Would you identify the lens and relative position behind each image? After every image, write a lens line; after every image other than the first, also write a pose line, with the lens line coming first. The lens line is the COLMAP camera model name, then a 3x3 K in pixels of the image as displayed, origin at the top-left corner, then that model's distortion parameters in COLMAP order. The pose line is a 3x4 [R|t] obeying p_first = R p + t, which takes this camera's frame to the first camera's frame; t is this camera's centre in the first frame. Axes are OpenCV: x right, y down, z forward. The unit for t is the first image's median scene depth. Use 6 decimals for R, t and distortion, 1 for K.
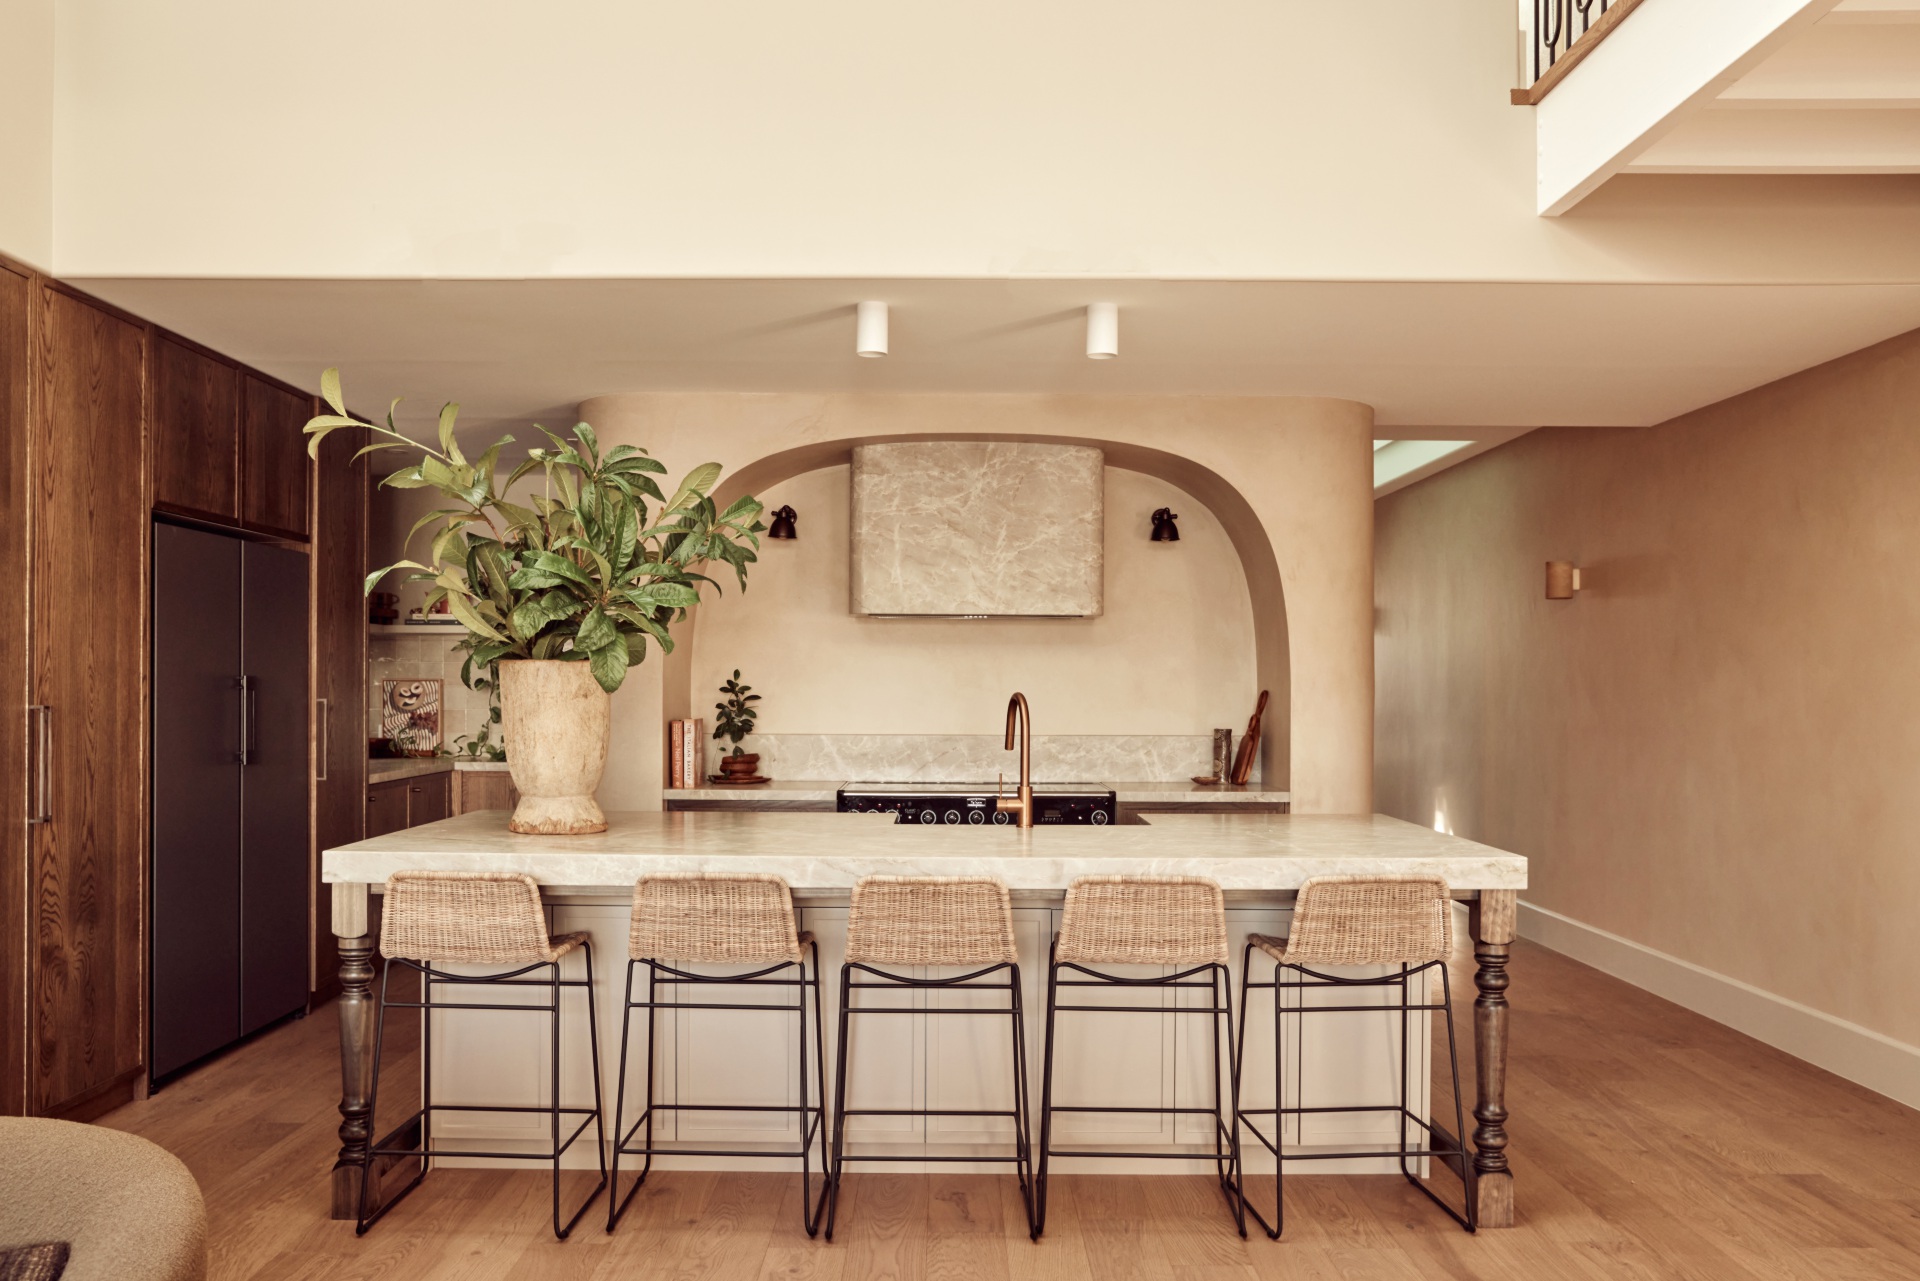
lens RADIAL K [[1567.9, 0, 947.3], [0, 1567.9, 671.0], [0, 0, 1]] dist [-0.064015, -0.003604]
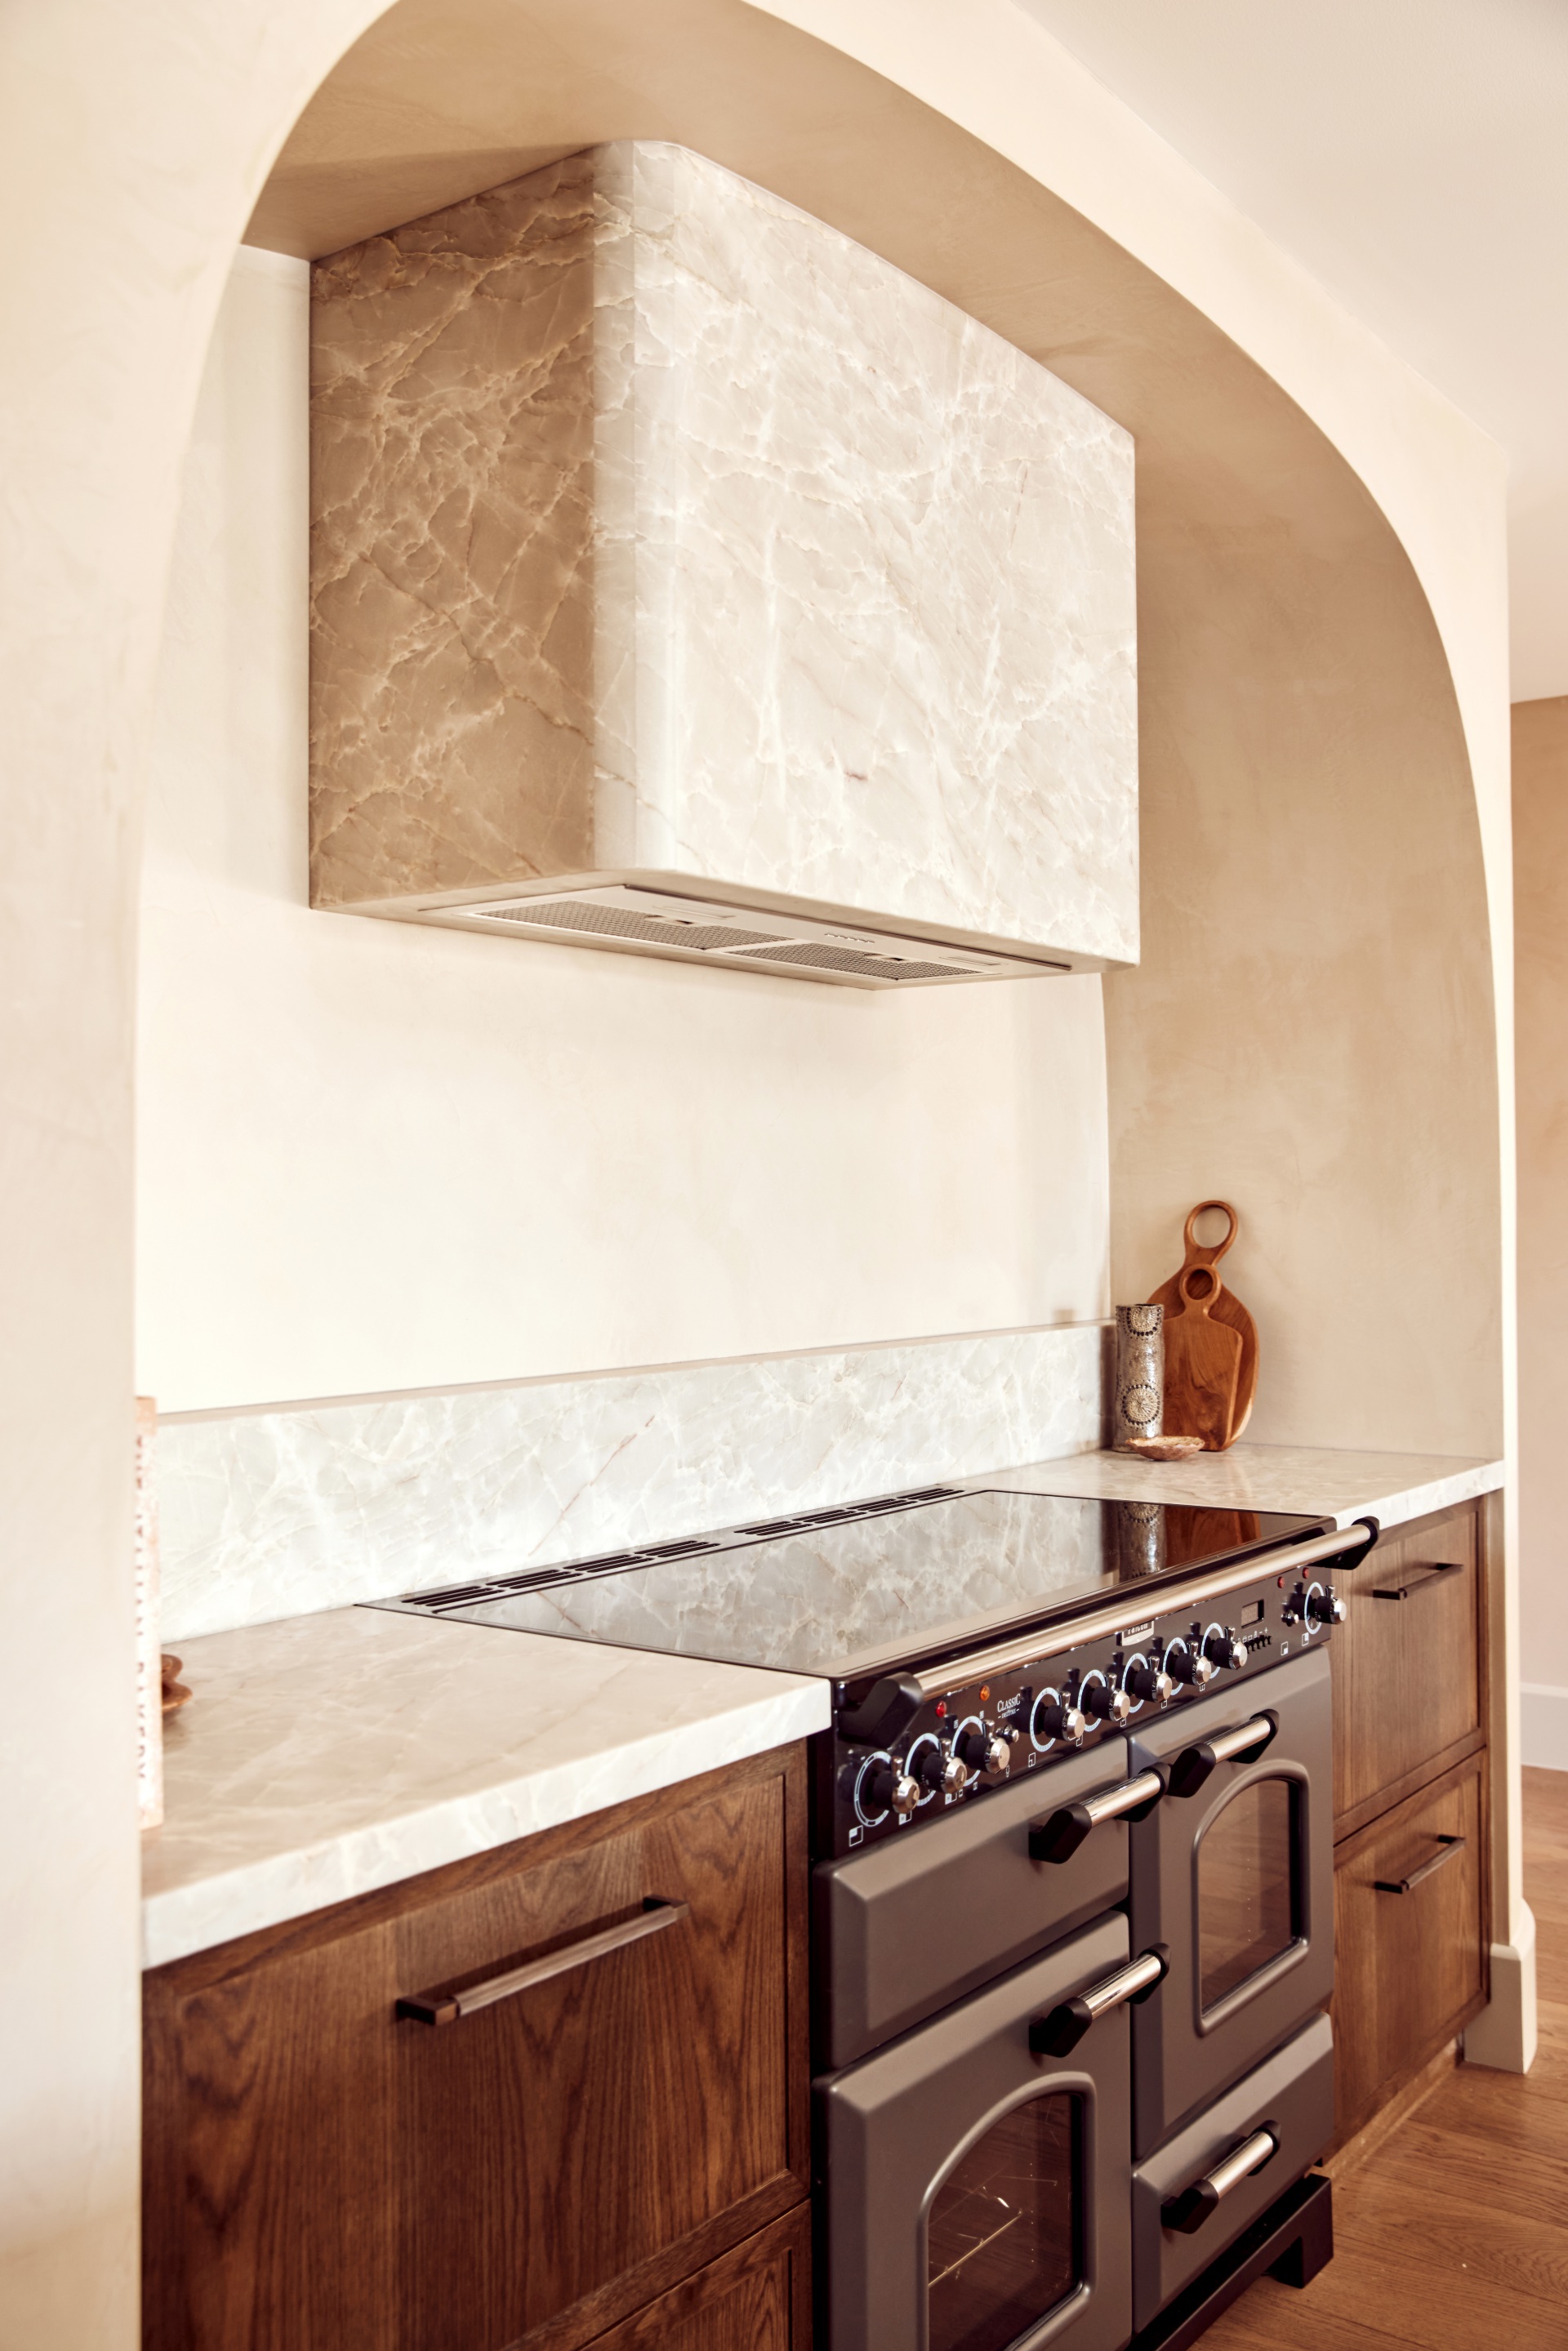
lens RADIAL K [[2118.0, 0, 787.8], [0, 2118.0, 1182.2], [0, 0, 1]] dist [-0.045758, 0.067727]
pose [[0.579594, 0.001152, 0.814905, -0.295027], [0.004506, 0.999979, -0.004618, 0.010061], [-0.814893, 0.006349, 0.579577, 0.803513]]
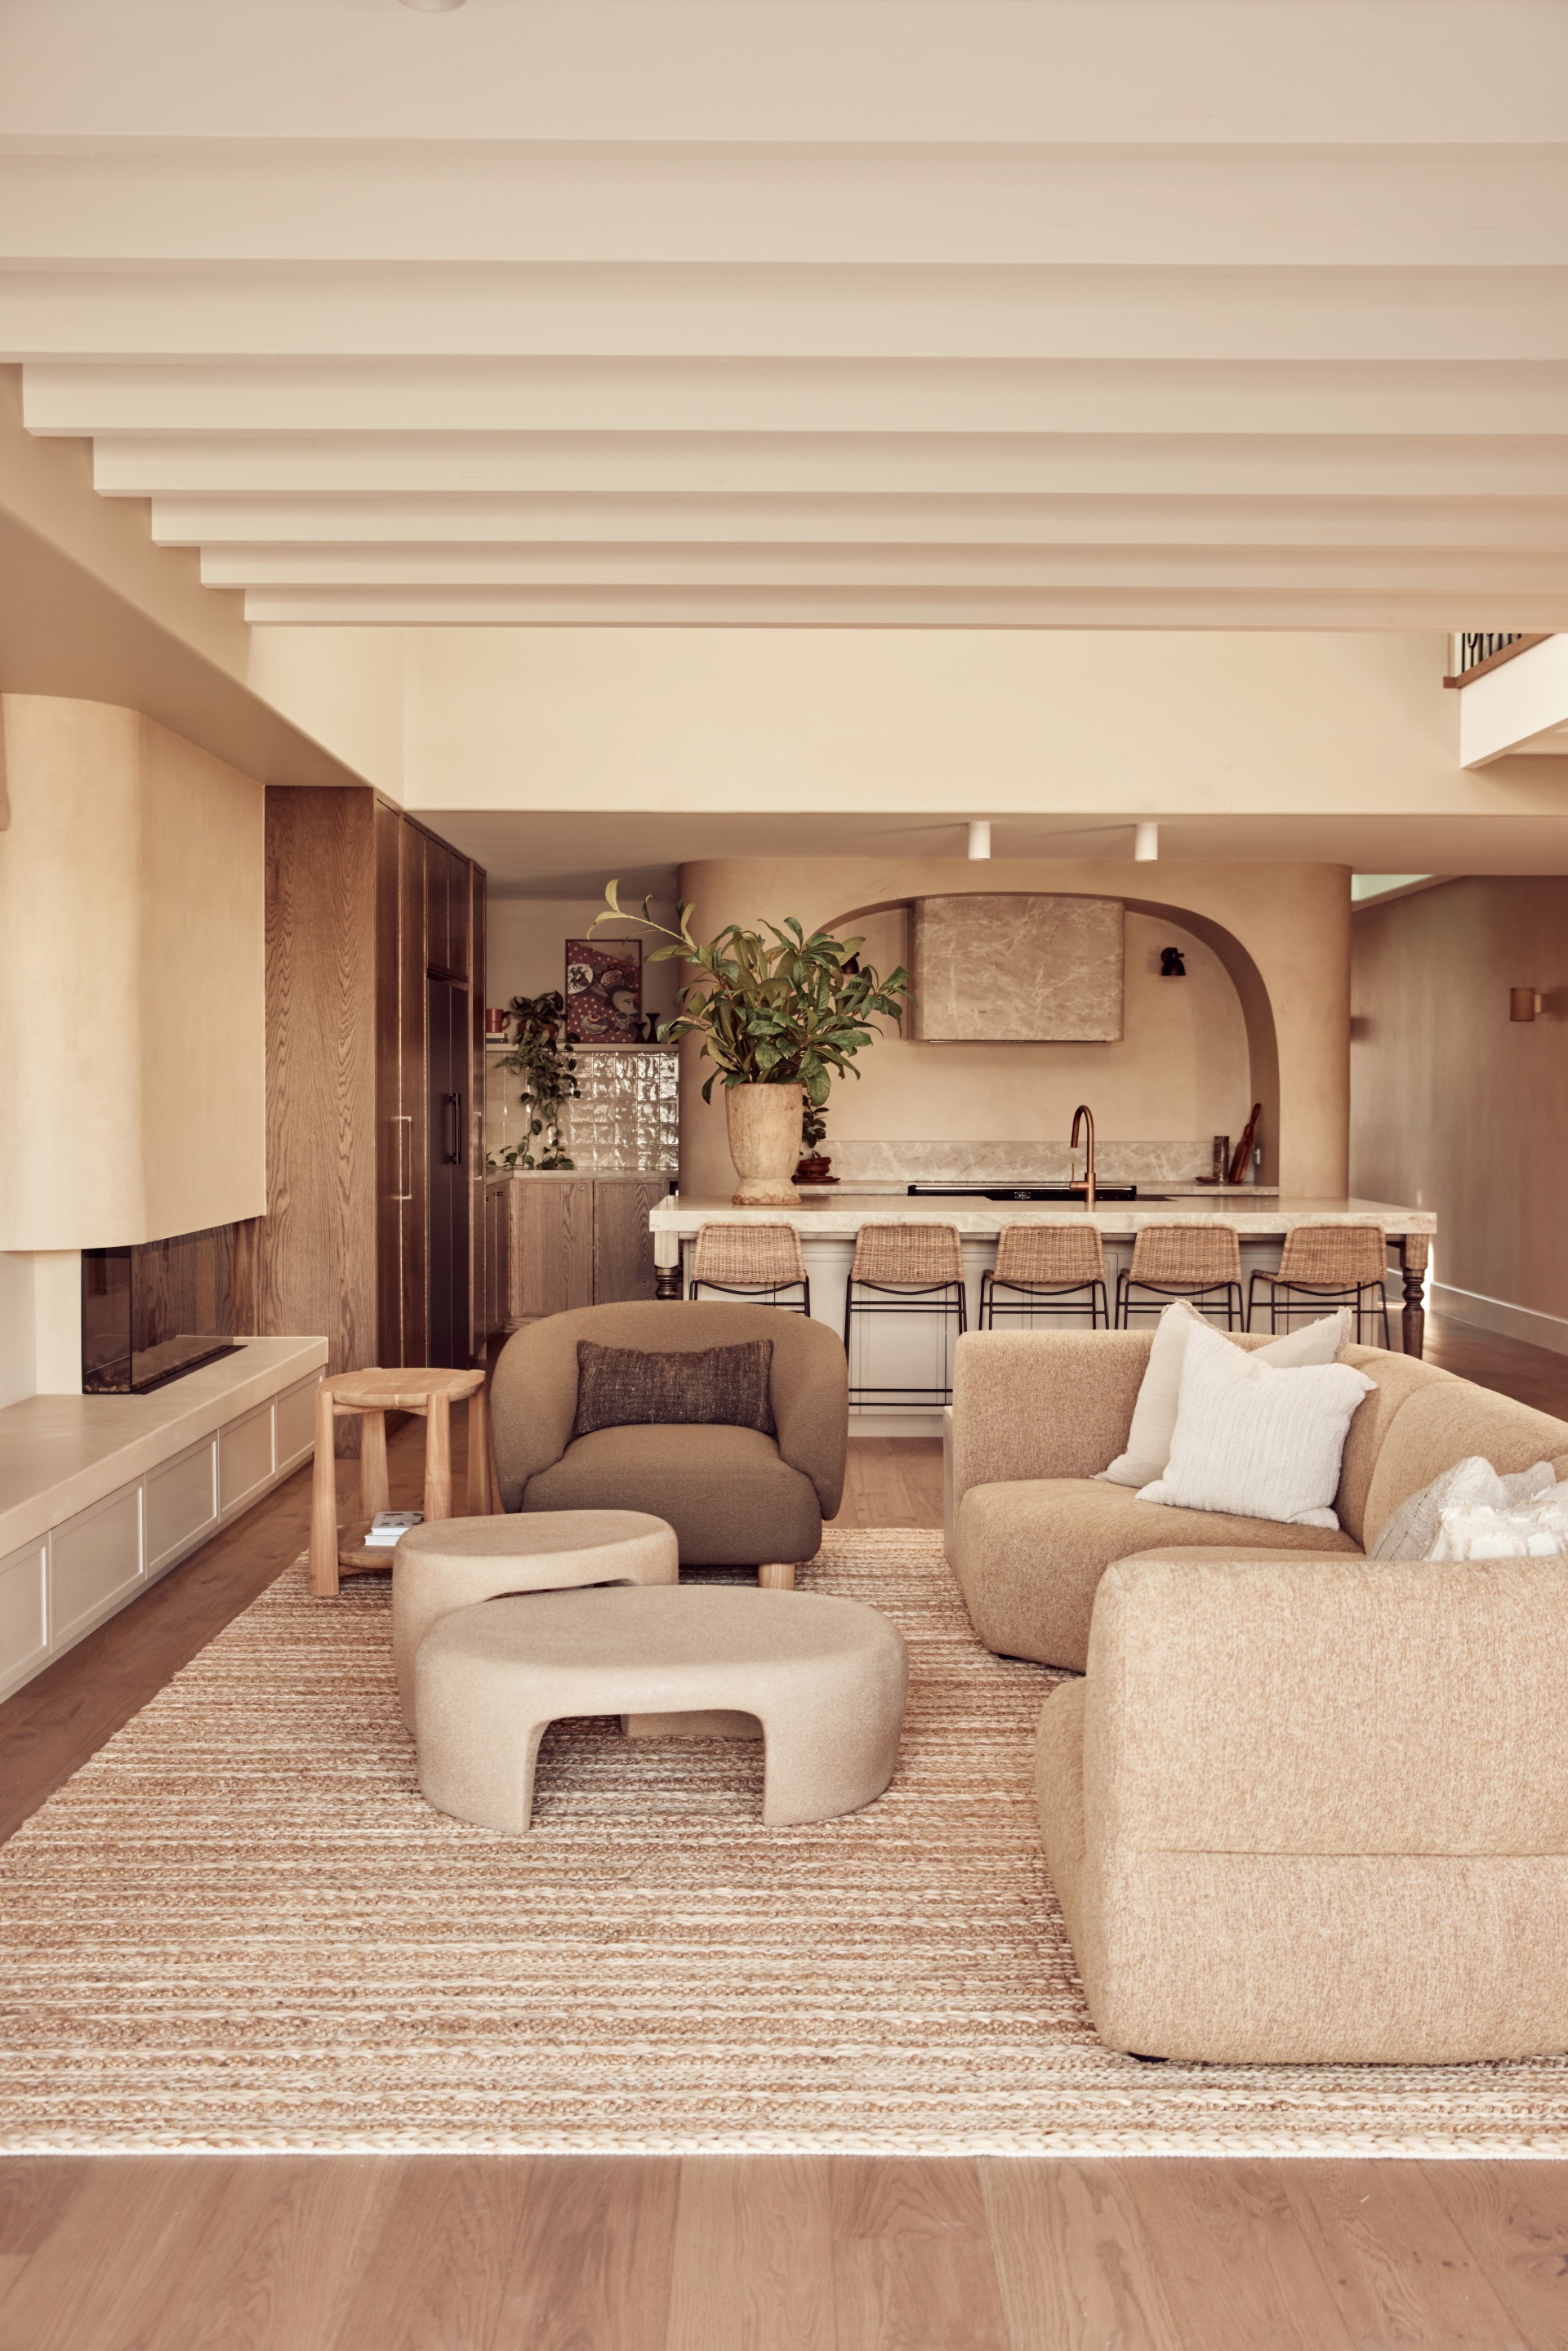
lens RADIAL K [[2374.7, 0, 781.0], [0, 2374.7, 1165.9], [0, 0, 1]] dist [-0.010369, 0.000000]
pose [[0.999908, -0.002134, 0.013432, -0.186991], [0.001598, 0.999207, 0.039794, -0.012586], [-0.013506, -0.039768, 0.999118, -0.815039]]
